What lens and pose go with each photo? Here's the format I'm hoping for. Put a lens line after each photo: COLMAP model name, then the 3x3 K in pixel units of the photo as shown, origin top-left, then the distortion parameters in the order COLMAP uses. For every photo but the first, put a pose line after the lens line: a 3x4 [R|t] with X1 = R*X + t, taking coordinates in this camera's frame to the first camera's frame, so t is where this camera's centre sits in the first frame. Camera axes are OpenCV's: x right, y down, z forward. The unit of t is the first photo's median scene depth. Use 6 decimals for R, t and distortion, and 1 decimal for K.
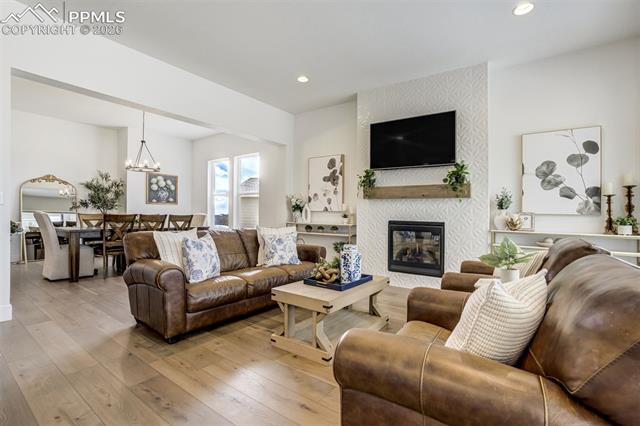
lens RADIAL K [[294.7, 0, 335.7], [0, 294.7, 210.6], [0, 0, 1]] dist [-0.018429, 0.011056]
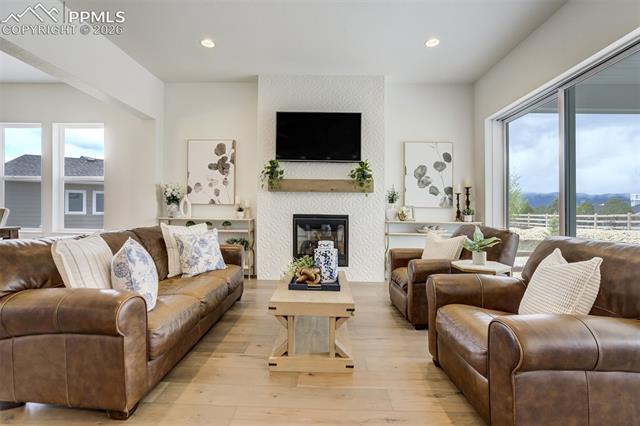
lens RADIAL K [[294.7, 0, 318.5], [0, 294.7, 208.1], [0, 0, 1]] dist [-0.018429, 0.011056]
pose [[0.840110, -0.005681, 0.542386, -0.343898], [-0.004299, 0.999844, 0.017132, -0.003525], [-0.542398, -0.016725, 0.839955, 0.161435]]
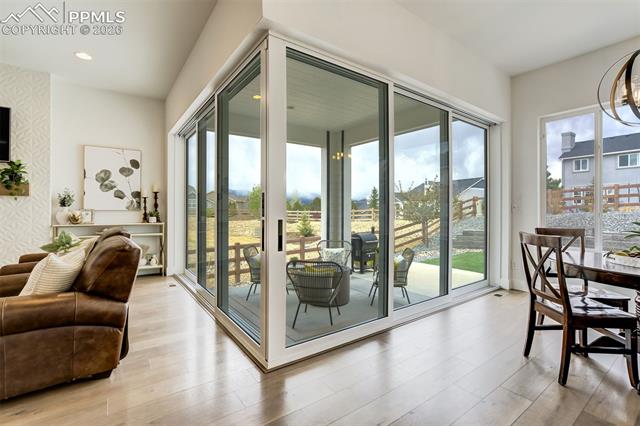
lens RADIAL K [[294.7, 0, 324.2], [0, 294.7, 202.8], [0, 0, 1]] dist [-0.018429, 0.011056]
pose [[0.333579, 0.000455, 0.942722, -0.182591], [-0.009185, 0.999954, 0.002767, -0.033214], [-0.942677, -0.009582, 0.333568, -0.360207]]
